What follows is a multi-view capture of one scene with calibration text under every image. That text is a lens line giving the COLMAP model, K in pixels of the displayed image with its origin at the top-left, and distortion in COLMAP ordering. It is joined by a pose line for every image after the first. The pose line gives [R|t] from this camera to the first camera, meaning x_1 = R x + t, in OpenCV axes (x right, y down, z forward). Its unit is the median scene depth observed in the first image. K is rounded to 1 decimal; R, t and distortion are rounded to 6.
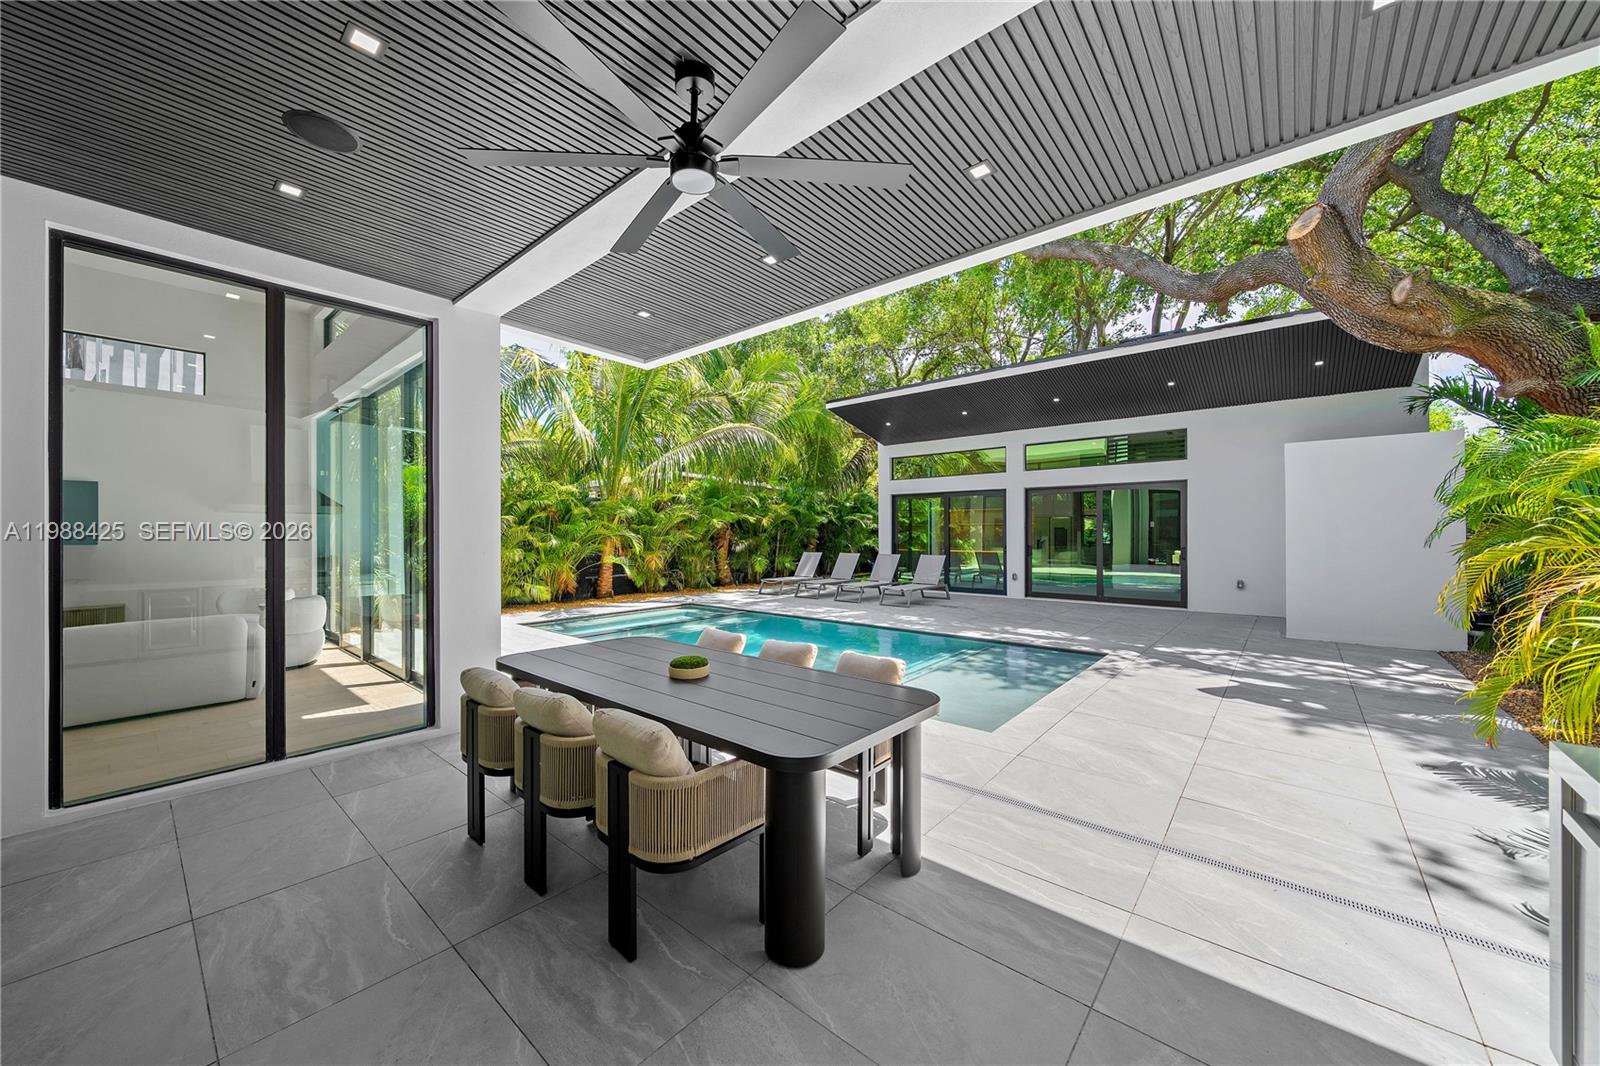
lens RADIAL K [[575.7, 0, 800.0], [0, 575.7, 533.0], [0, 0, 1]] dist [0.000020, -0.000045]
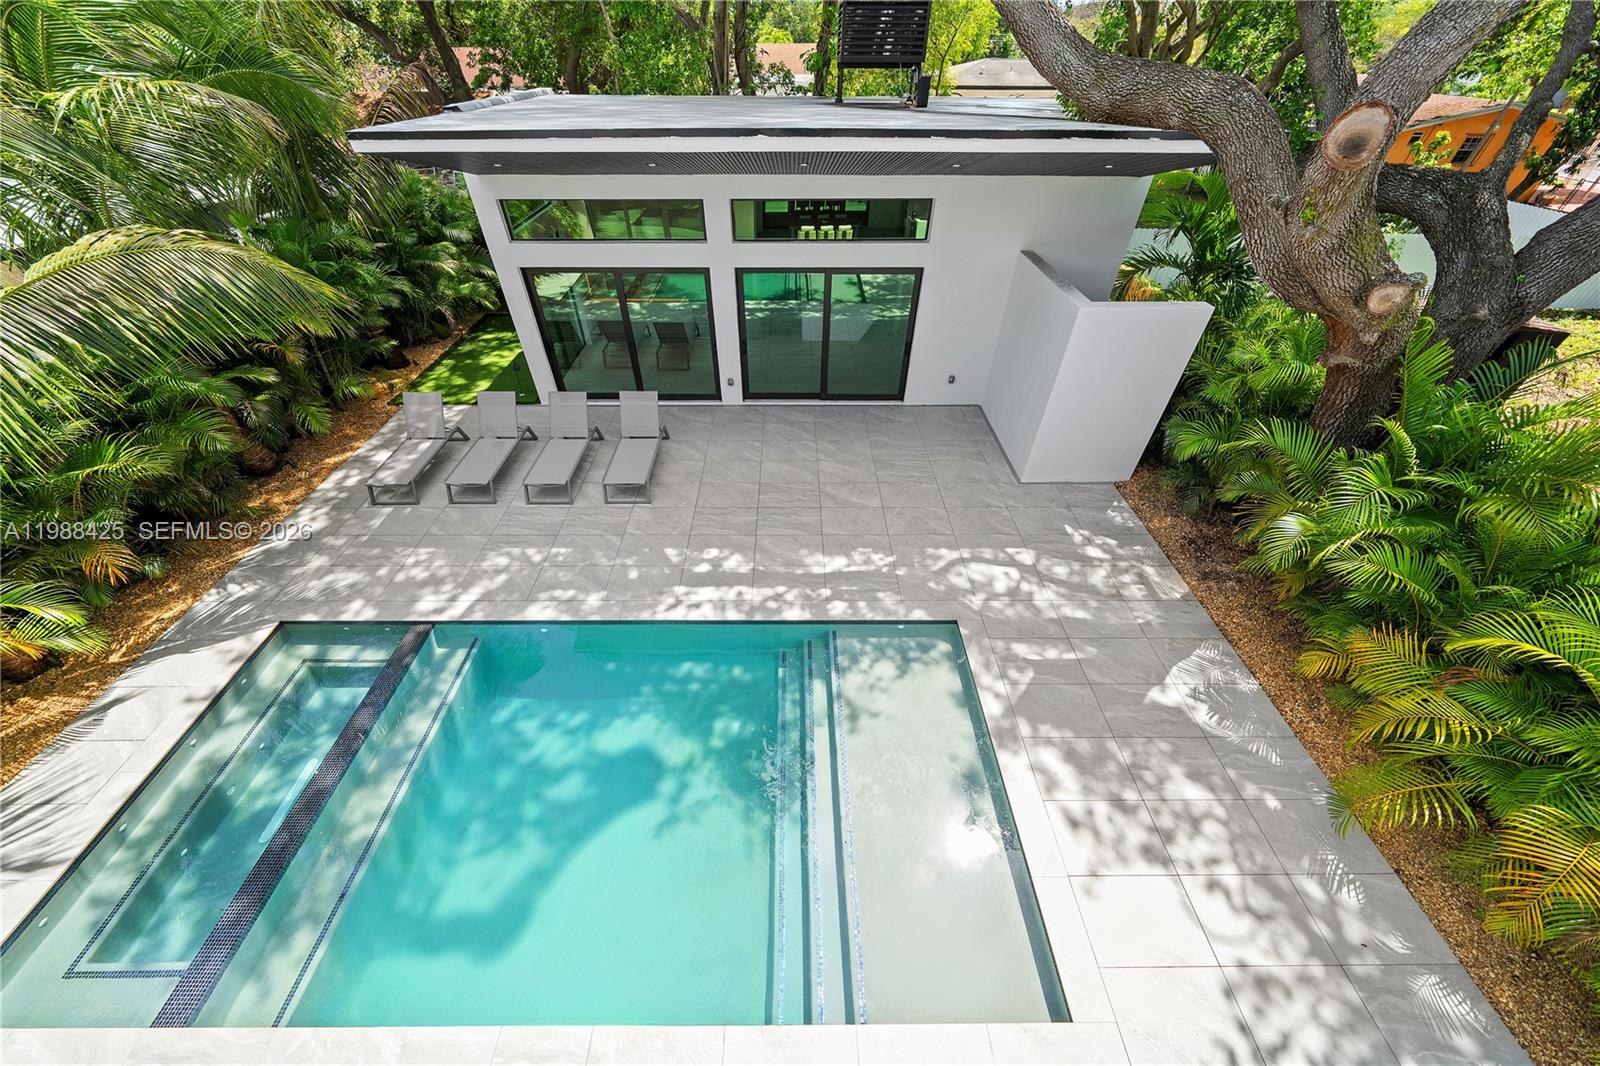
lens RADIAL K [[548.3, 0, 791.4], [0, 548.3, 525.3], [0, 0, 1]] dist [-0.001817, -0.000167]
pose [[0.758801, -0.433800, 0.485838, -0.036618], [0.000749, 0.746506, 0.665379, -0.344980], [-0.651322, -0.504526, 0.566774, 0.466959]]
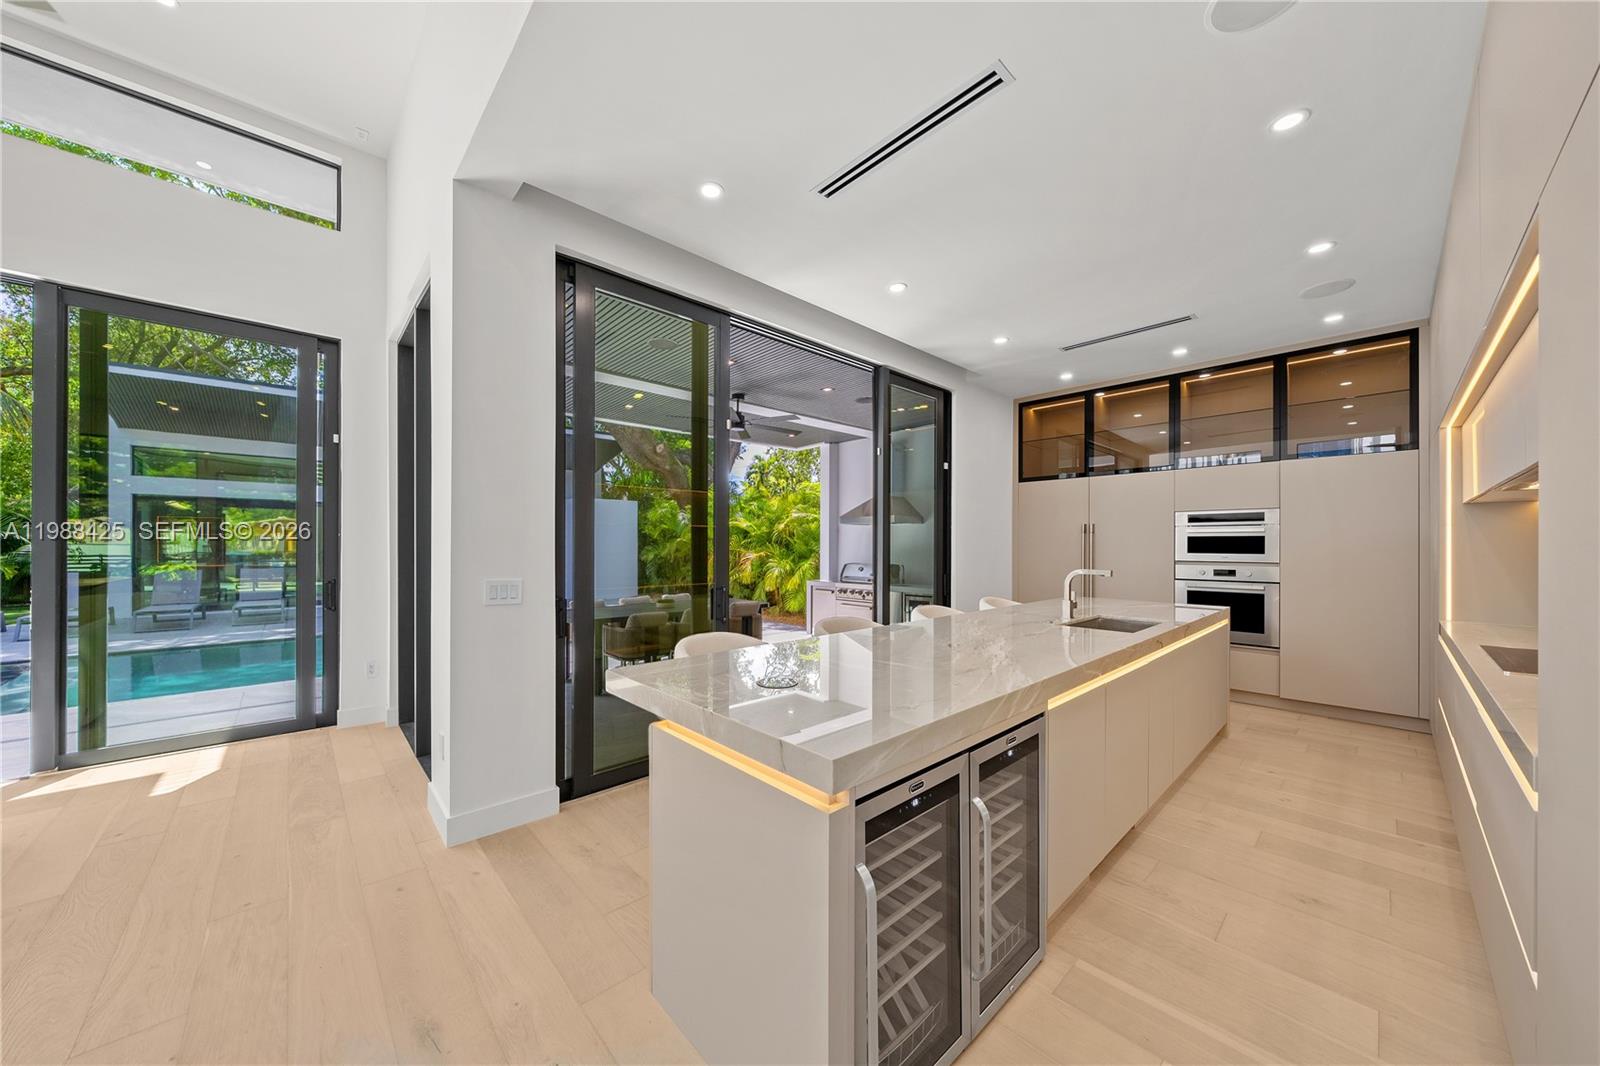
lens RADIAL K [[531.4, 0, 780.1], [0, 531.4, 544.5], [0, 0, 1]] dist [-0.000168, -0.000013]
pose [[0.137505, 0.002456, 0.990498, -0.574084], [-0.000192, 0.999997, -0.002453, 0.001611], [-0.990501, 0.000148, 0.137505, 0.078613]]
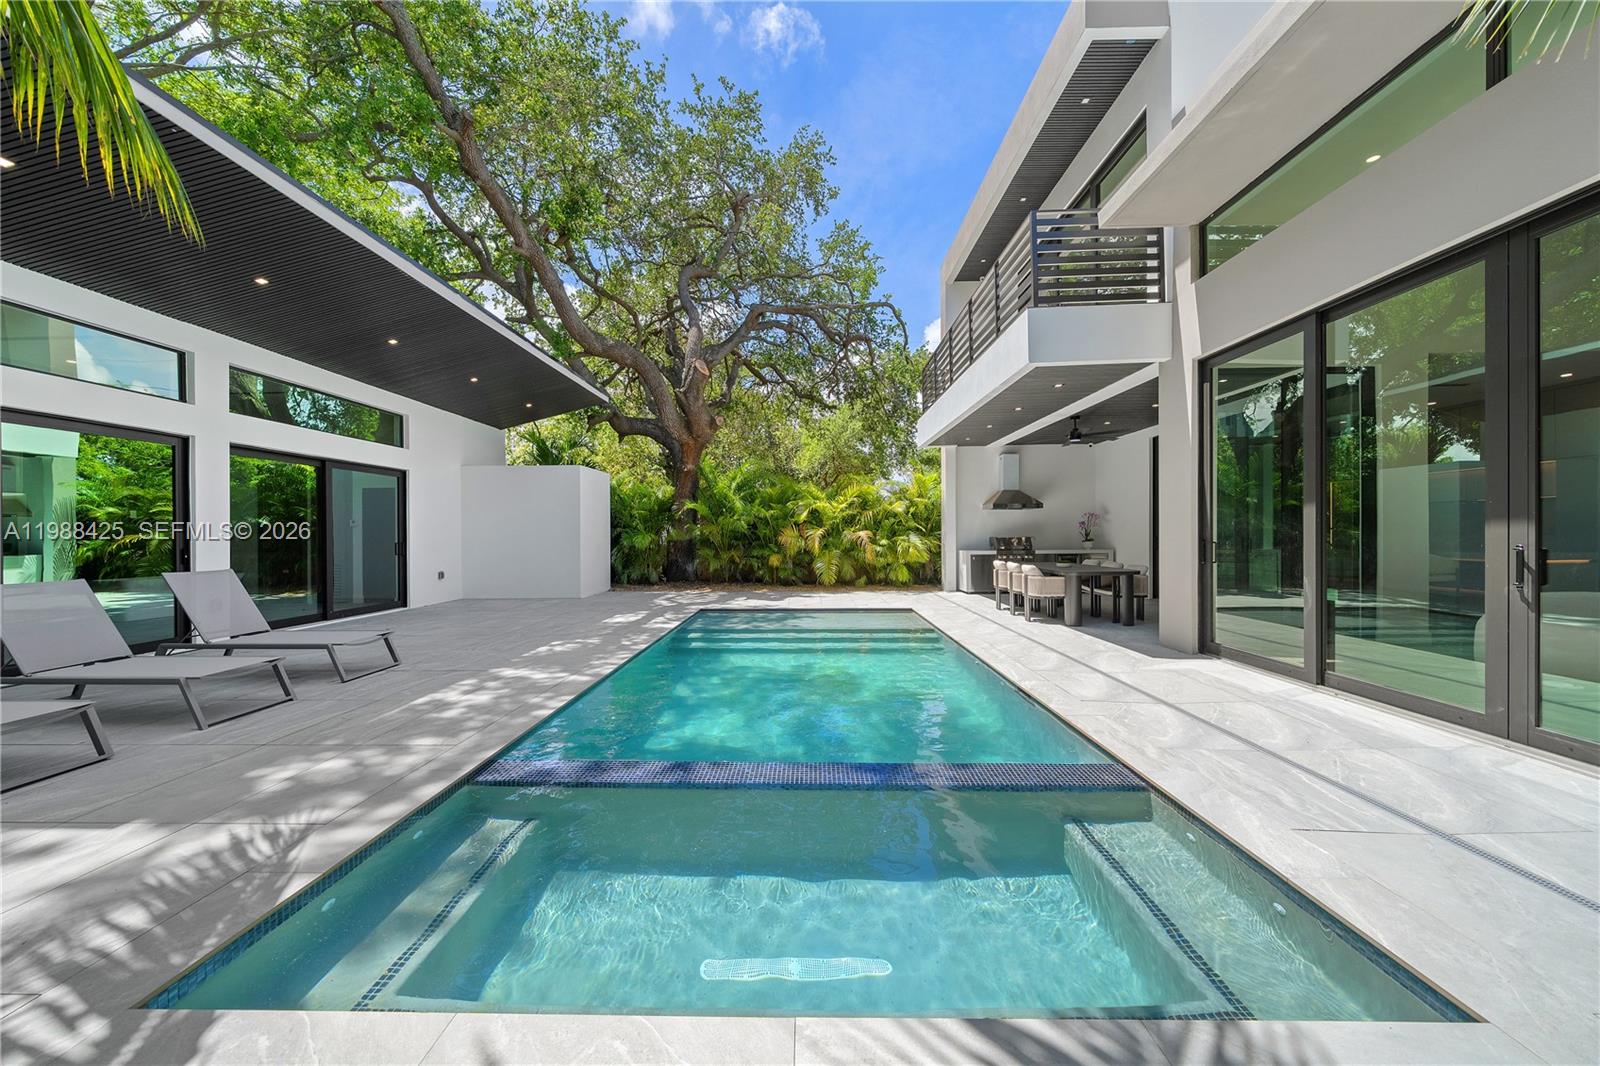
lens RADIAL K [[548.8, 0, 781.9], [0, 548.8, 530.0], [0, 0, 1]] dist [-0.000913, 0.000001]
pose [[-0.622997, 0.009072, 0.782171, -0.412703], [0.008128, 0.999954, -0.005123, 0.015625], [-0.782182, 0.003166, -0.623042, 1.071891]]
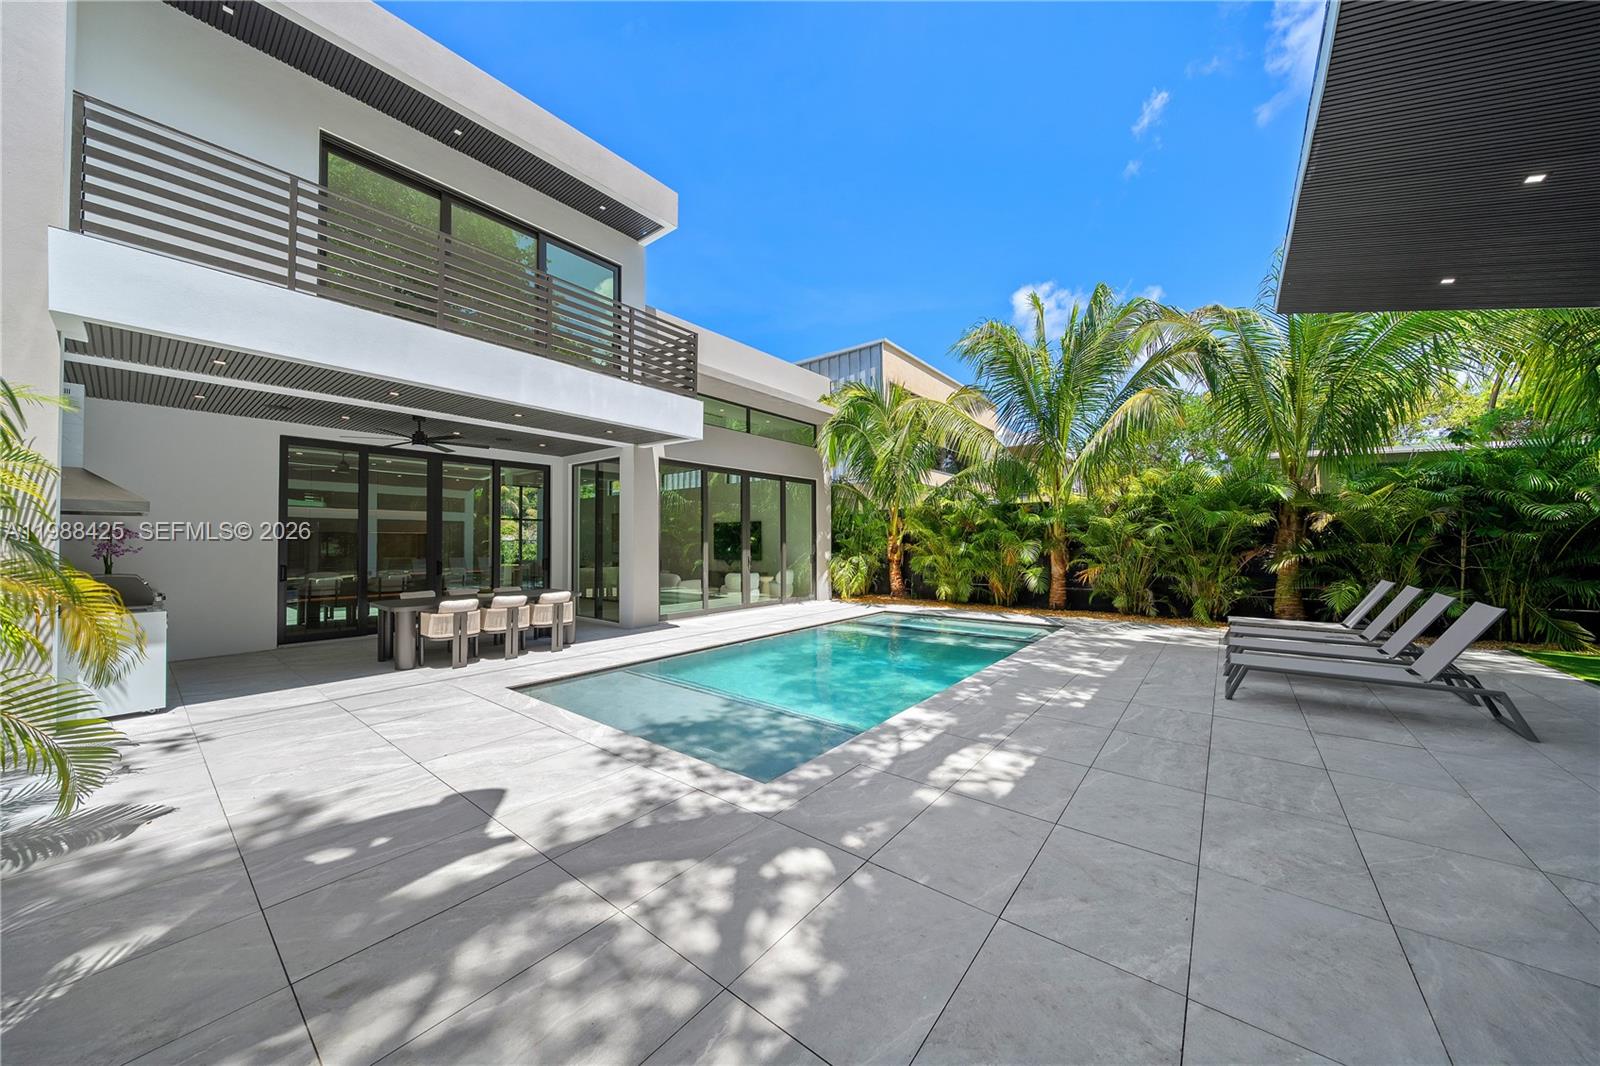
lens RADIAL K [[540.9, 0, 794.2], [0, 540.9, 532.7], [0, 0, 1]] dist [-0.002163, -0.000106]
pose [[0.029653, -0.018804, -0.999383, 0.648276], [-0.000079, 0.999823, -0.018815, -0.001686], [0.999560, 0.000637, 0.029646, 0.645769]]
